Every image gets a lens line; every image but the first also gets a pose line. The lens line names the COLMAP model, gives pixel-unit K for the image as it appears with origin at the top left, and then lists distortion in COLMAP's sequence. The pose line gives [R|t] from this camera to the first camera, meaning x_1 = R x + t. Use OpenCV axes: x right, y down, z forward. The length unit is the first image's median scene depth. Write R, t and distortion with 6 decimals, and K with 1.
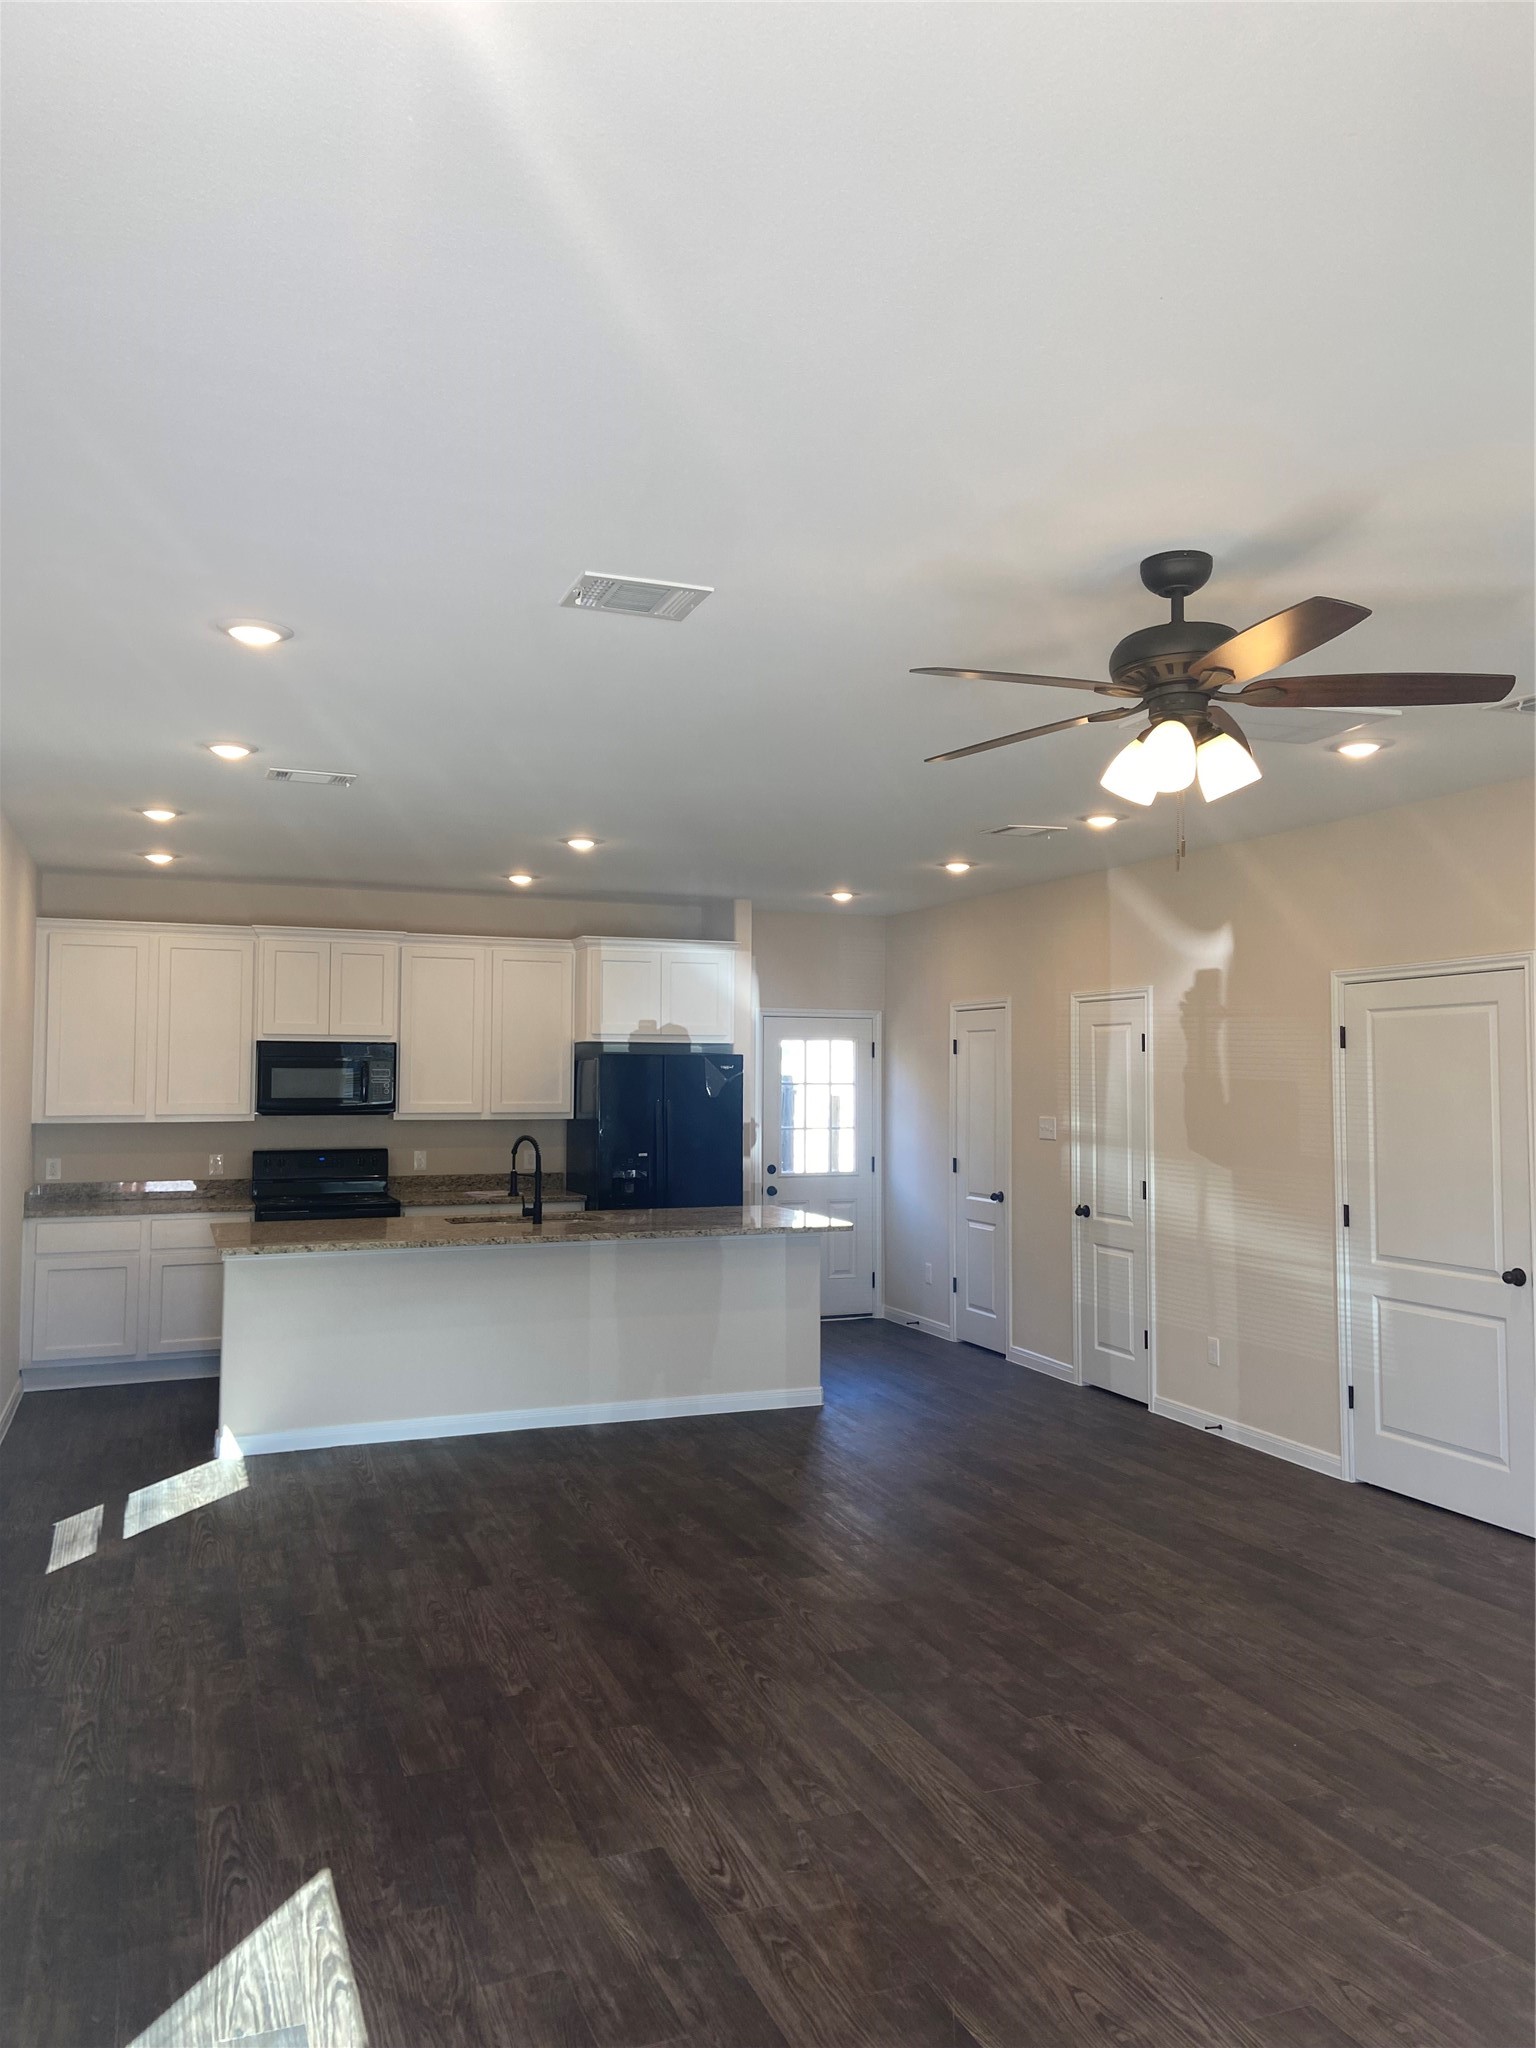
lens RADIAL K [[1554.2, 0, 784.6], [0, 1554.2, 1022.1], [0, 0, 1]] dist [0.126082, -0.160288]
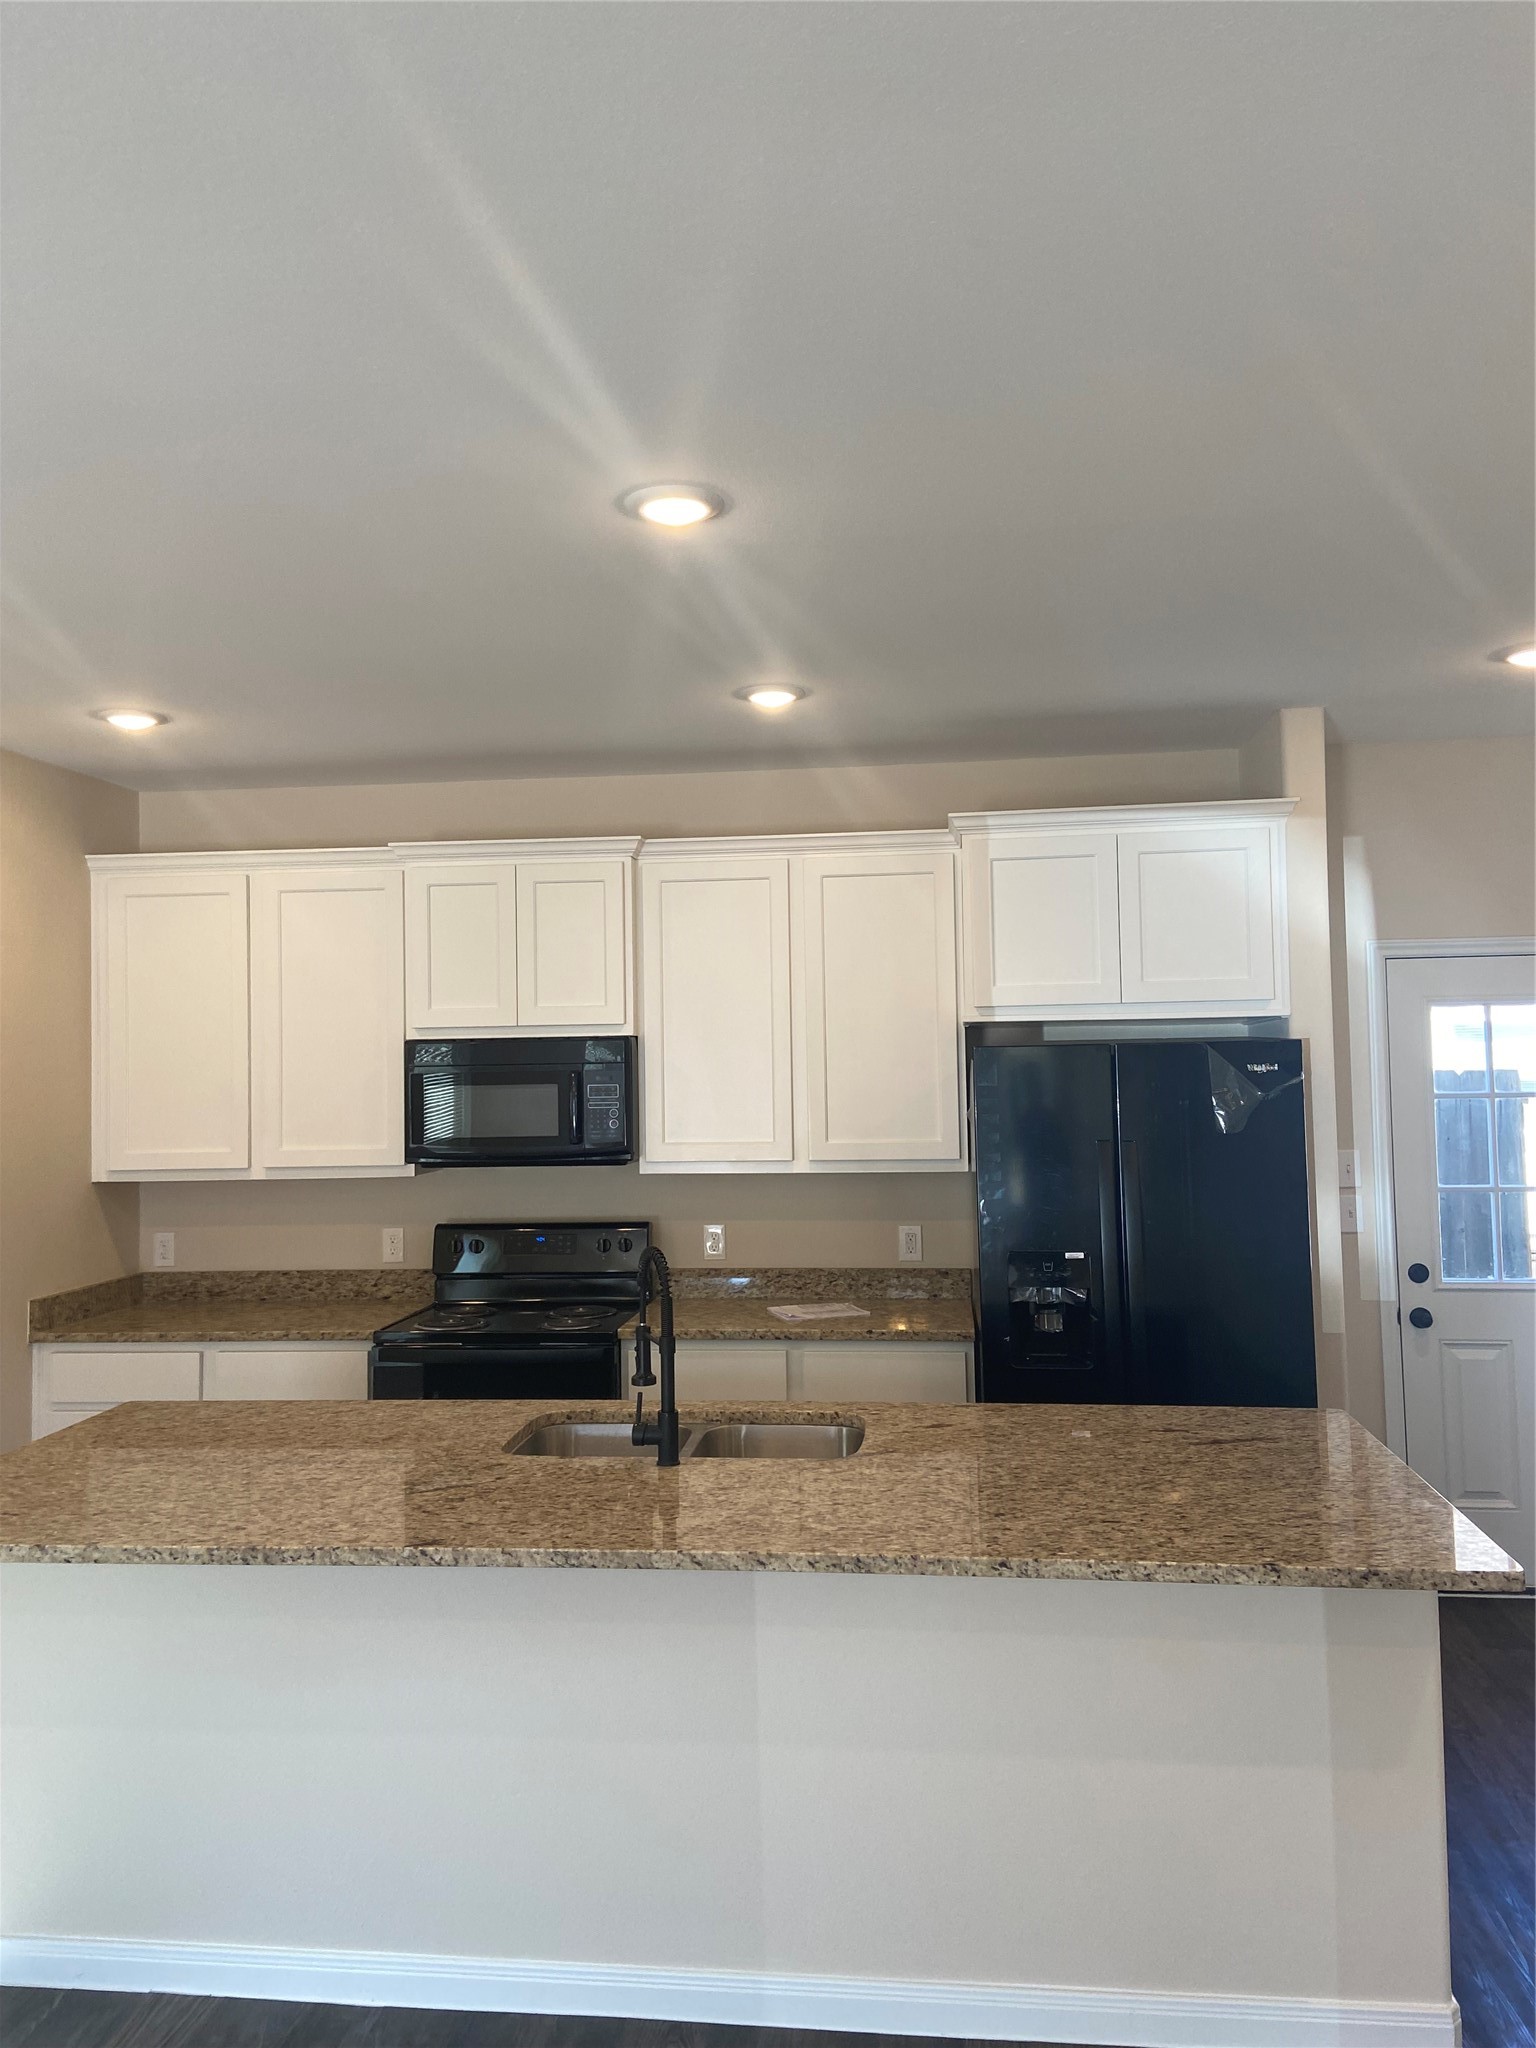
lens RADIAL K [[1519.6, 0, 763.7], [0, 1519.6, 1011.3], [0, 0, 1]] dist [0.115105, -0.142435]
pose [[0.875185, -0.038361, -0.482265, 0.089437], [0.039176, 0.999197, -0.008386, 0.017331], [0.482200, -0.011554, 0.875985, 0.890730]]
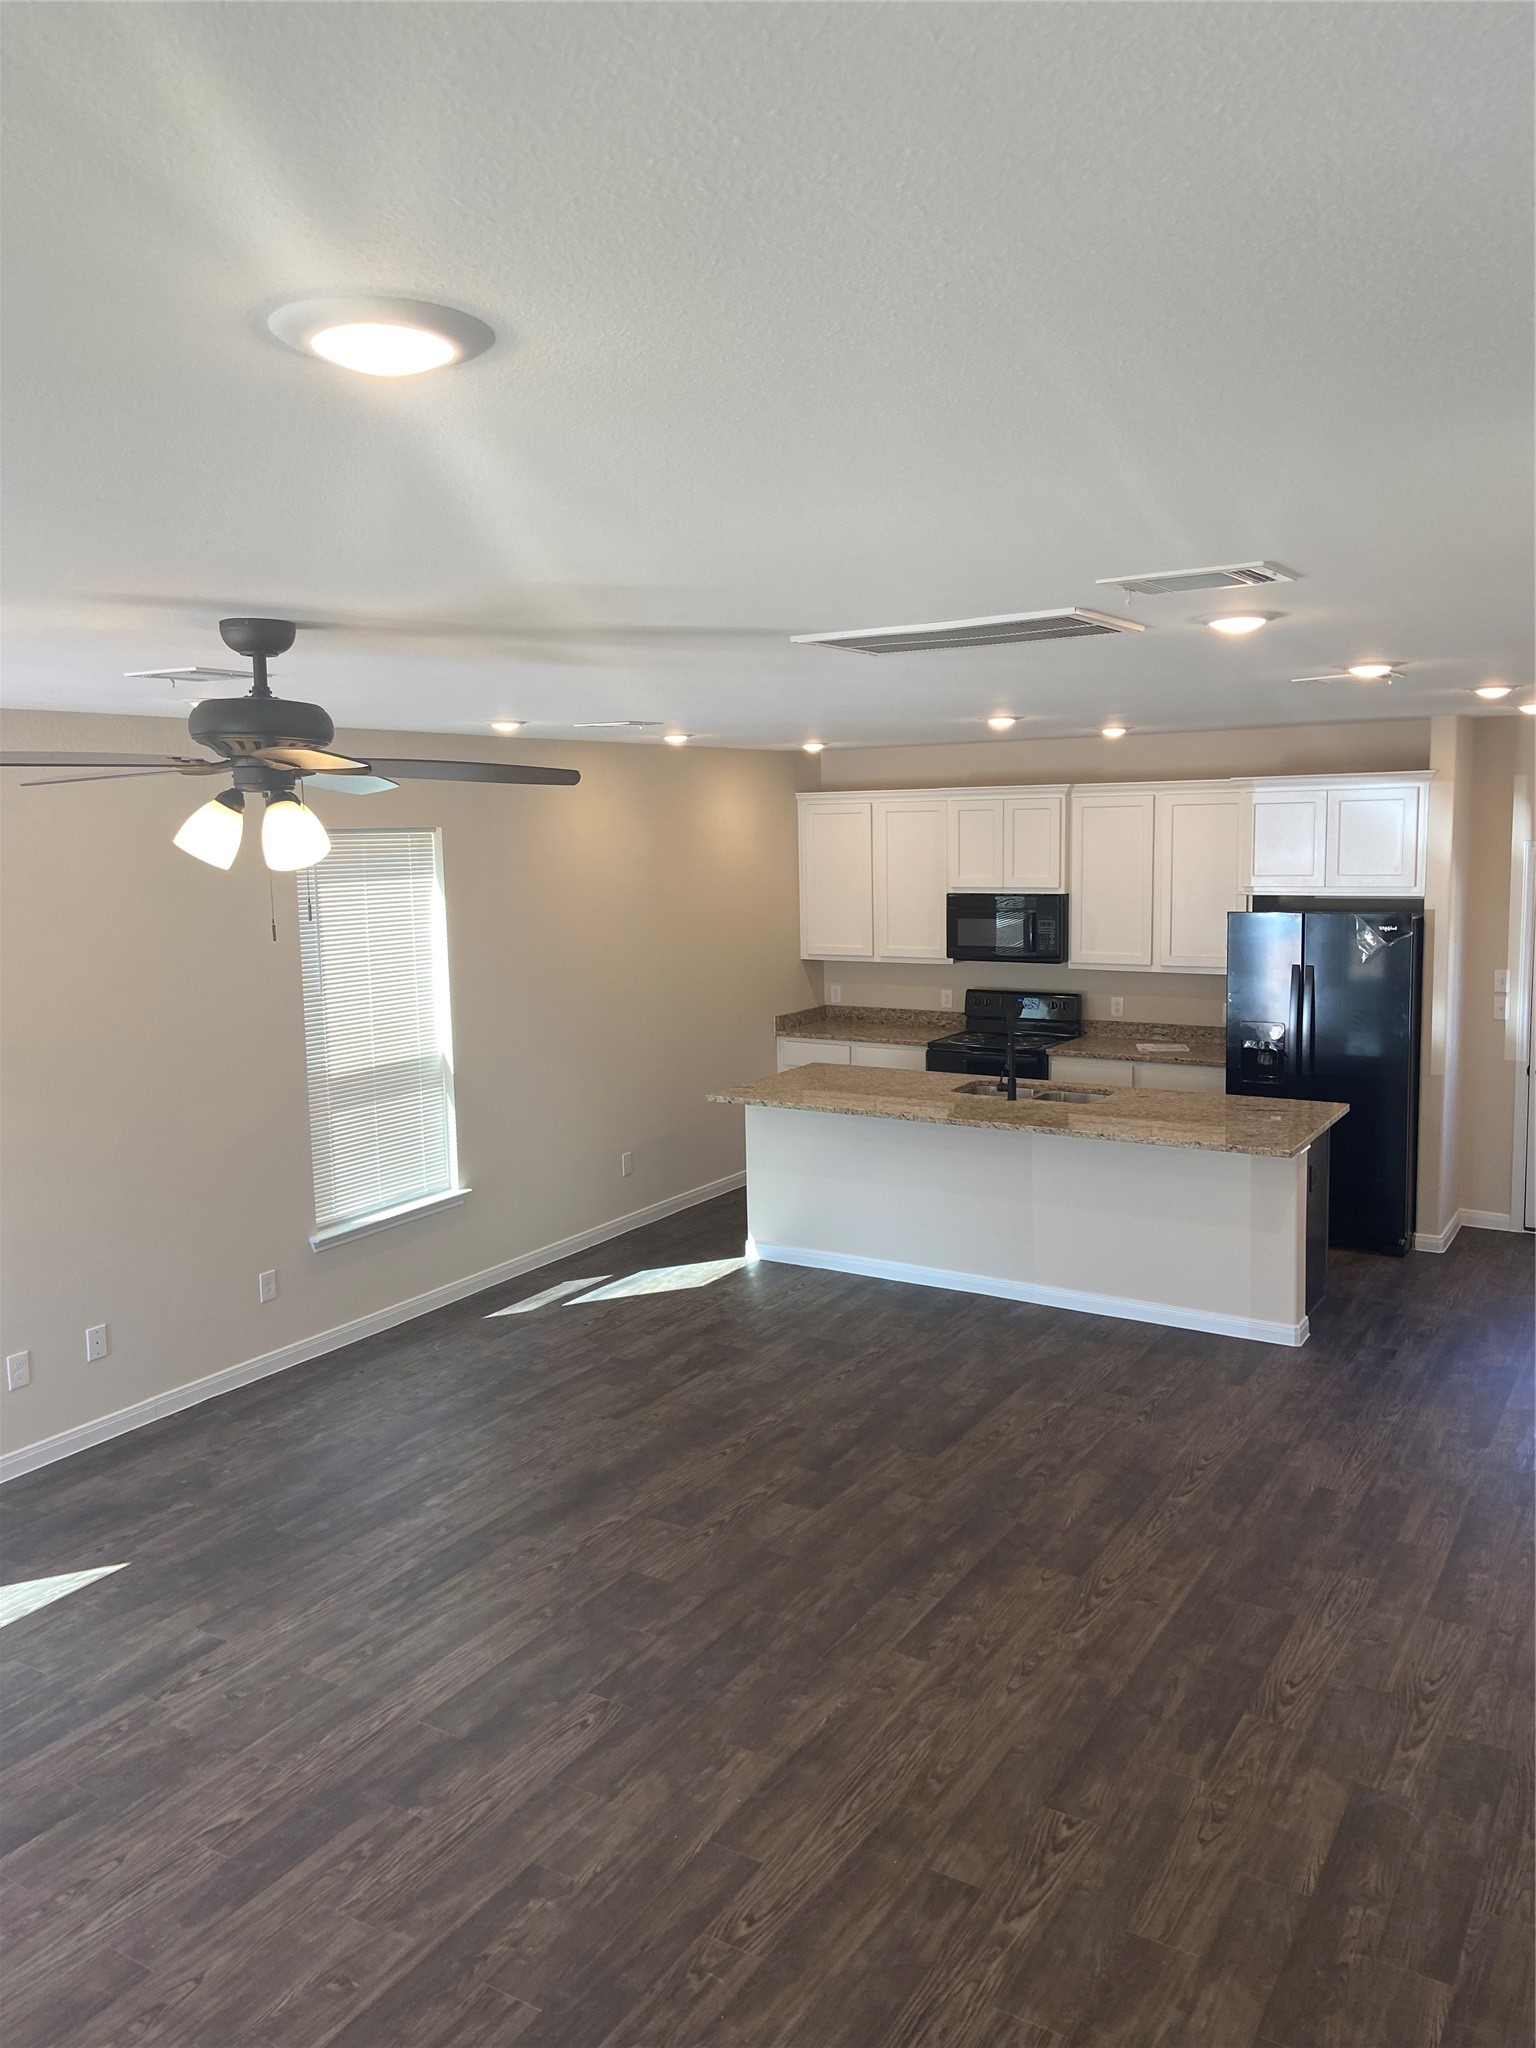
lens RADIAL K [[1554.2, 0, 784.6], [0, 1554.2, 1022.1], [0, 0, 1]] dist [0.126082, -0.160288]
pose [[0.591517, 0.092201, -0.801003, 0.760157], [0.051541, 0.987085, 0.151682, -0.110963], [0.804643, -0.131007, 0.579126, 0.411293]]
